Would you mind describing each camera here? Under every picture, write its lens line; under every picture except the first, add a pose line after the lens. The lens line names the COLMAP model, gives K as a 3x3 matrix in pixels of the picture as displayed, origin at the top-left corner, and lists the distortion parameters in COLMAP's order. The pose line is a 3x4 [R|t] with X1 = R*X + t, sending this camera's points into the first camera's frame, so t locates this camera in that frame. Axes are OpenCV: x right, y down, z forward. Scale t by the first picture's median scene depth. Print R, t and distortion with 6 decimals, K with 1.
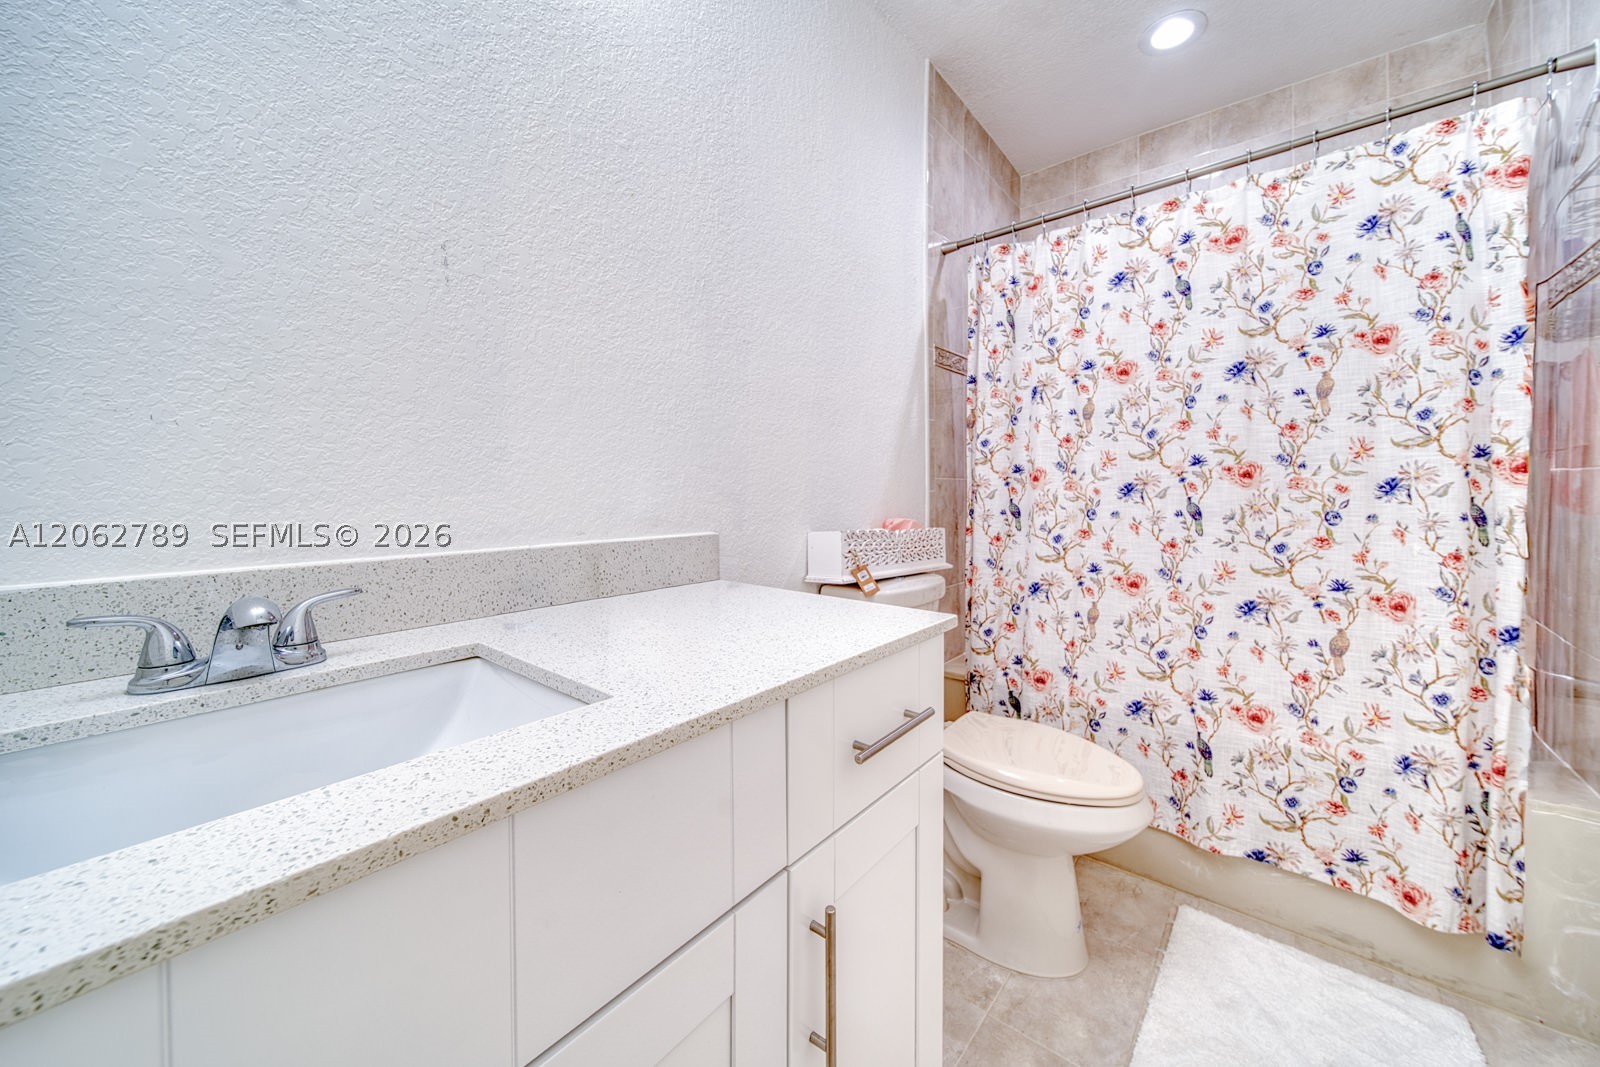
lens RADIAL K [[581.0, 0, 799.5], [0, 581.0, 492.2], [0, 0, 1]] dist [-0.000235, -0.000115]
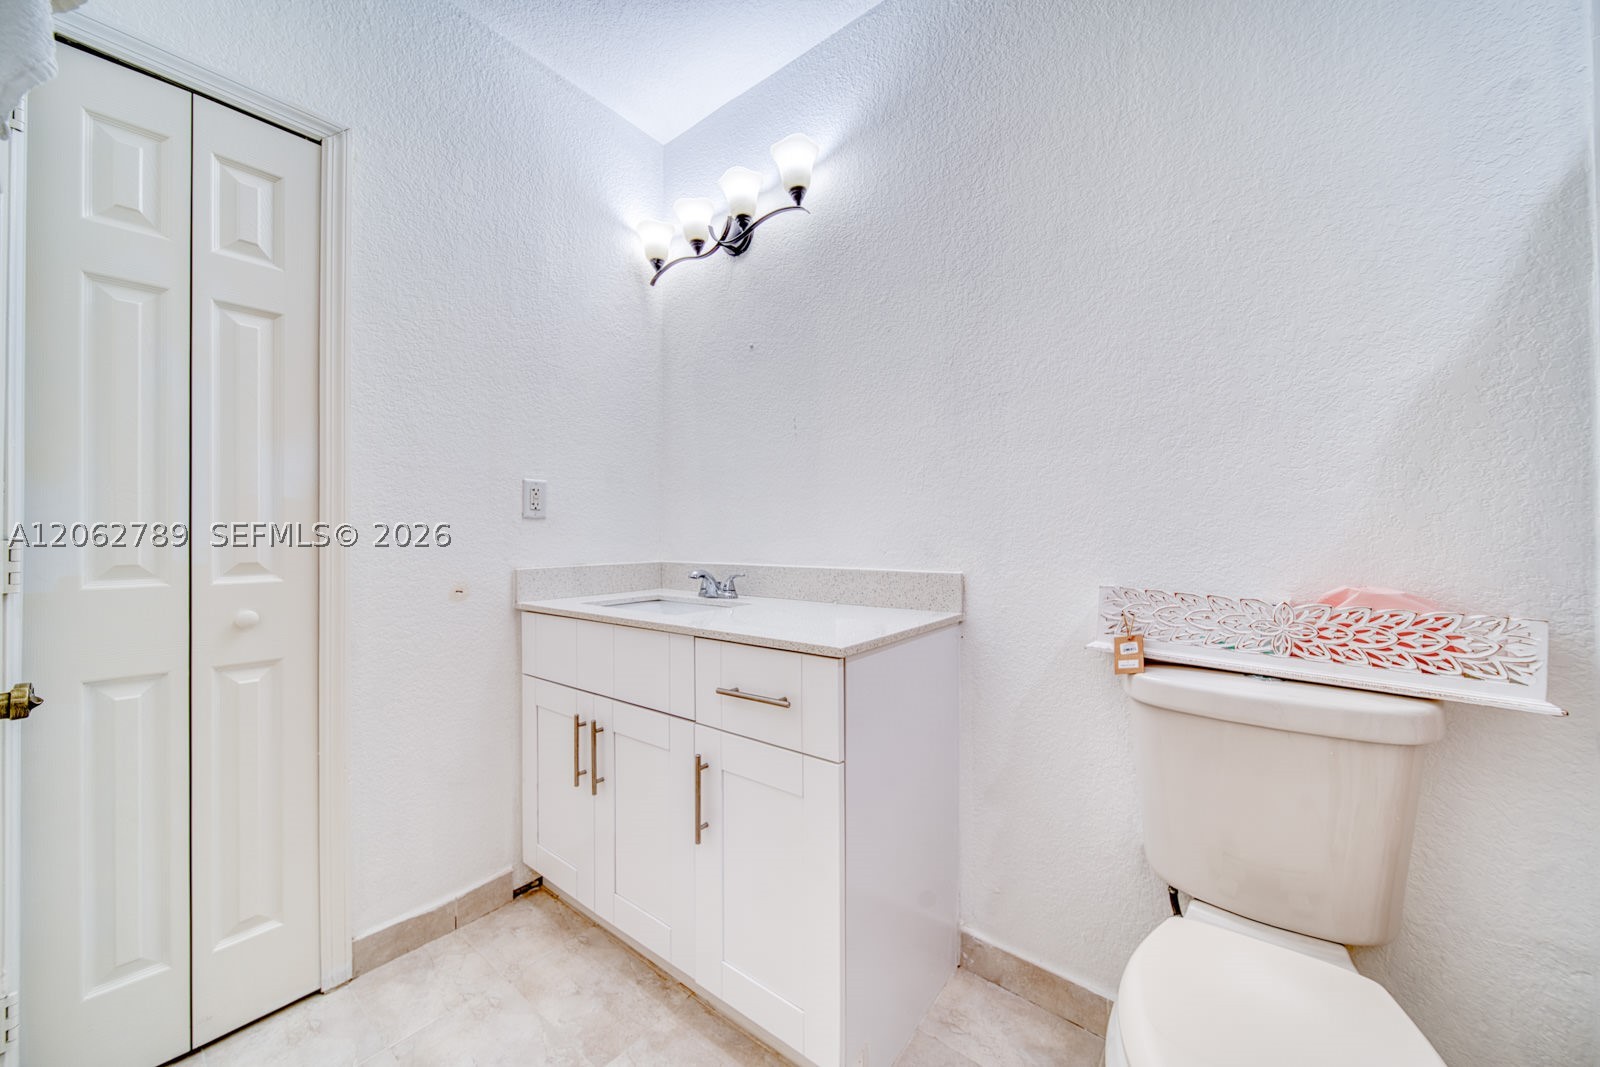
lens RADIAL K [[566.6, 0, 800.0], [0, 566.6, 533.5], [0, 0, 1]] dist [-0.000734, -0.000163]
pose [[0.046607, -0.001336, -0.998912, 0.959113], [-0.001114, 0.999998, -0.001389, -0.005163], [0.998913, 0.001178, 0.046605, 0.619058]]
